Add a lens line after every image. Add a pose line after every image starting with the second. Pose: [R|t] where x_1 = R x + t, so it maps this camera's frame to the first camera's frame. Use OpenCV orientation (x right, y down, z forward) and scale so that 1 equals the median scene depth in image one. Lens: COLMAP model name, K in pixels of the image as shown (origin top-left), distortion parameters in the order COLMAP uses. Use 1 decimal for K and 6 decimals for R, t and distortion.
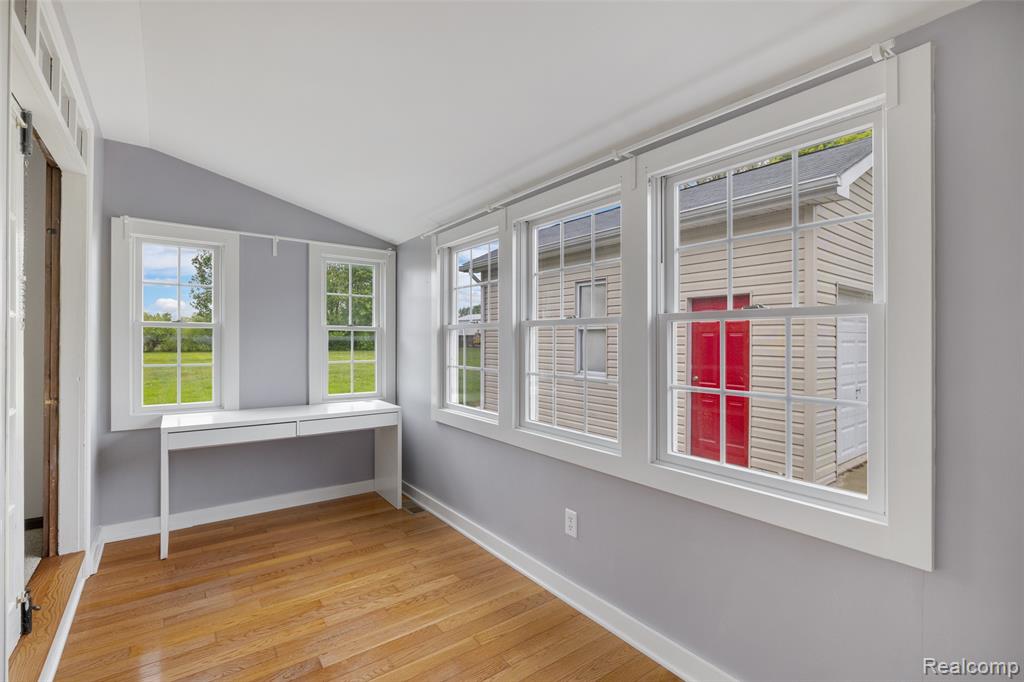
lens RADIAL K [[457.1, 0, 510.6], [0, 457.1, 342.9], [0, 0, 1]] dist [-0.005652, -0.000073]
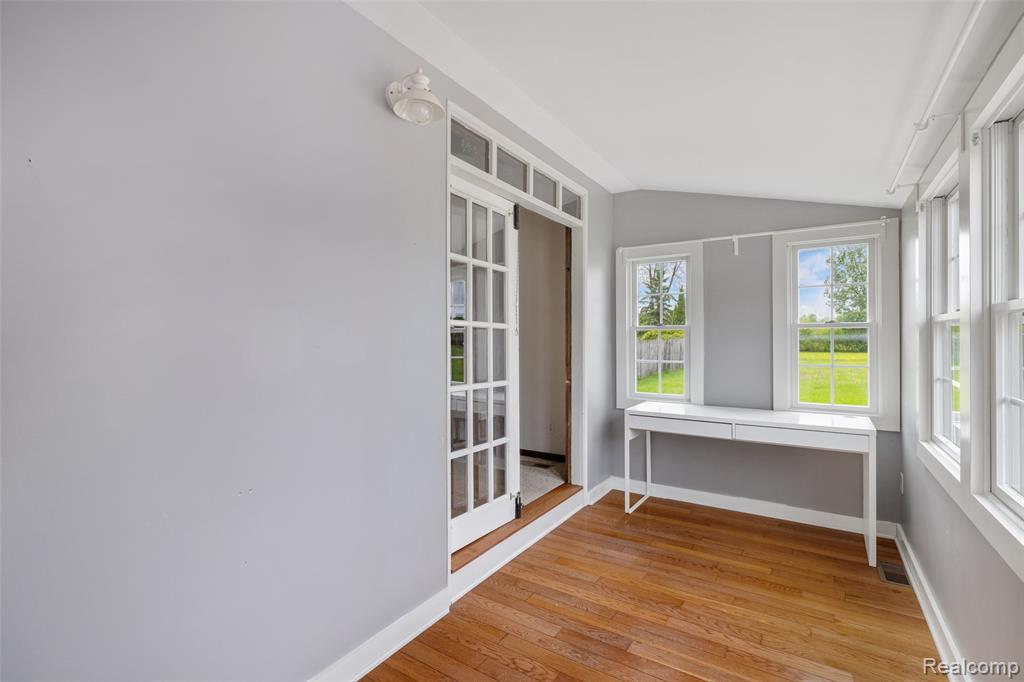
lens RADIAL K [[457.1, 0, 510.8], [0, 457.1, 344.8], [0, 0, 1]] dist [-0.005652, -0.000073]
pose [[0.357725, 0.004664, -0.933815, 0.326806], [-0.000592, 0.999988, 0.004767, -0.000712], [0.933827, -0.001152, 0.357724, 0.255752]]
